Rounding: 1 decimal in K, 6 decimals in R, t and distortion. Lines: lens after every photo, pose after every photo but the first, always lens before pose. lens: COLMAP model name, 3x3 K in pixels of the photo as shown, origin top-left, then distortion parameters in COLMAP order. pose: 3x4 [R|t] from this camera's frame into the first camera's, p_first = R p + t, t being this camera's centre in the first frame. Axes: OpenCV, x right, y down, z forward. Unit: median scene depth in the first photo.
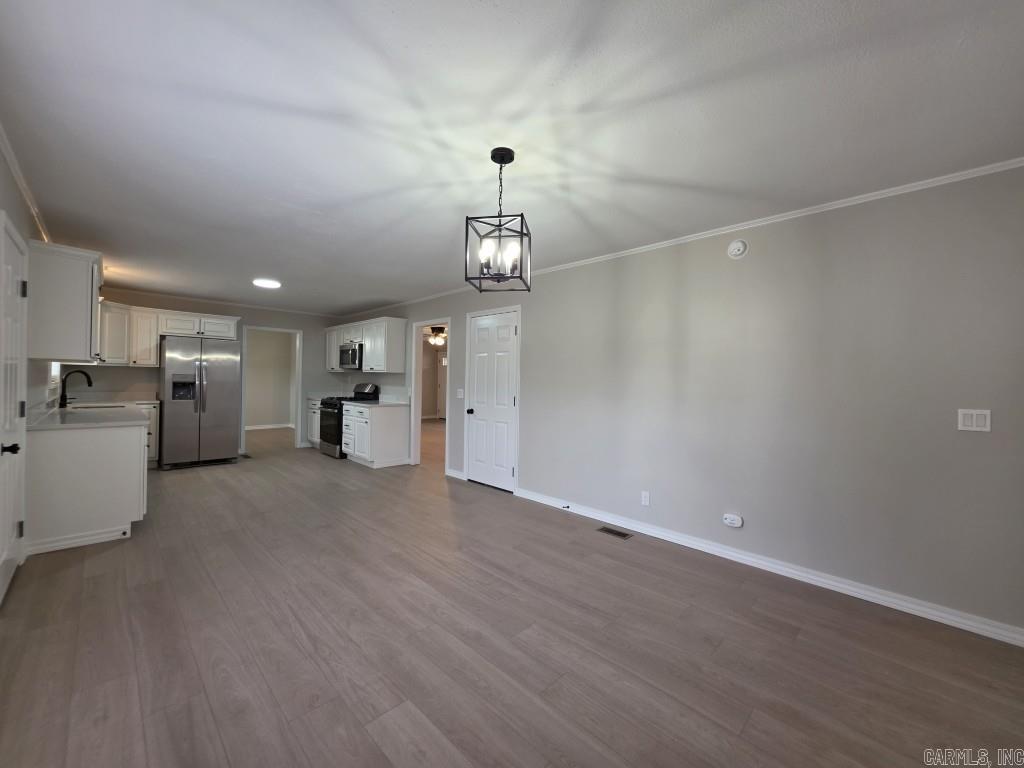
lens RADIAL K [[410.7, 0, 512.3], [0, 410.7, 379.4], [0, 0, 1]] dist [-0.002724, -0.000147]
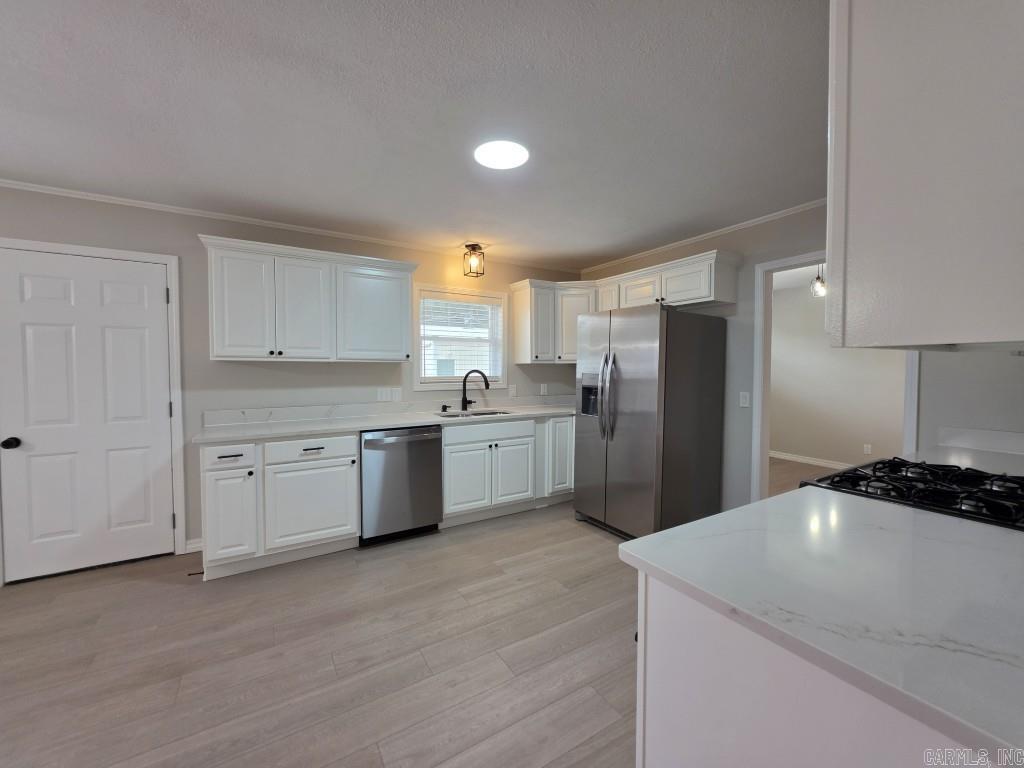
lens RADIAL K [[410.7, 0, 512.3], [0, 410.7, 379.4], [0, 0, 1]] dist [-0.002724, -0.000147]
pose [[-0.227773, 0.005725, -0.973697, -0.365715], [-0.003202, 0.999973, 0.006628, -0.014412], [0.973709, 0.004628, -0.227748, 2.127929]]
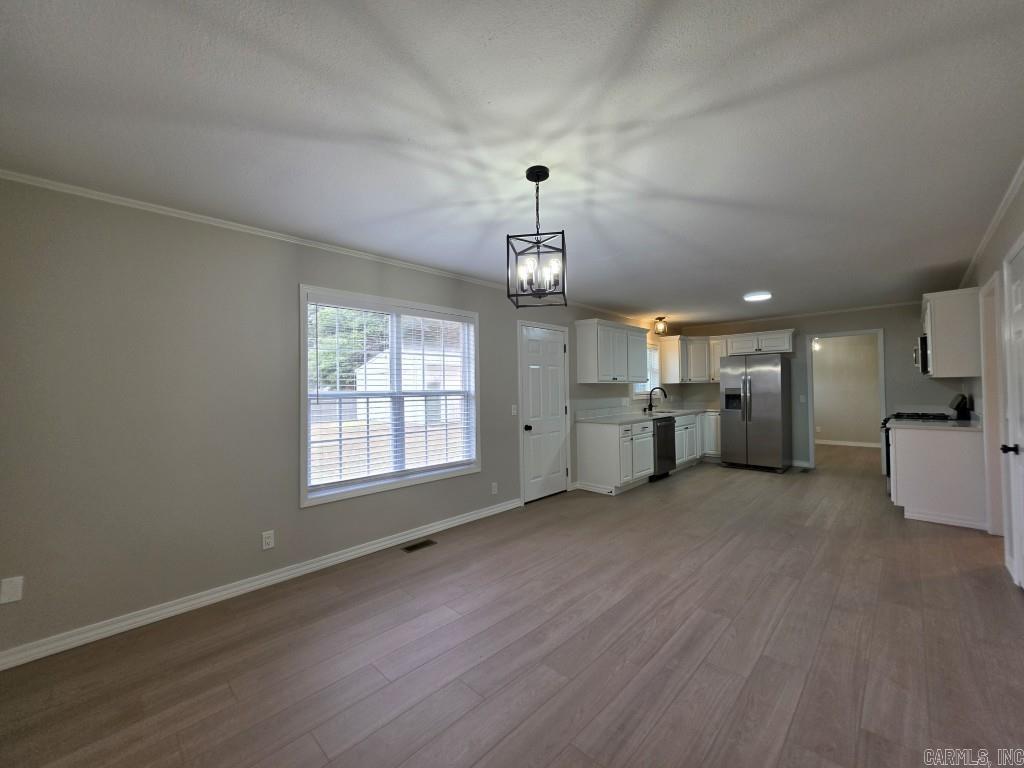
lens RADIAL K [[410.7, 0, 512.3], [0, 410.7, 379.4], [0, 0, 1]] dist [-0.002724, -0.000147]
pose [[0.015062, -0.041003, -0.999046, 0.765041], [0.016914, 0.999026, -0.040747, 0.002746], [0.999744, -0.016284, 0.015741, 0.720817]]
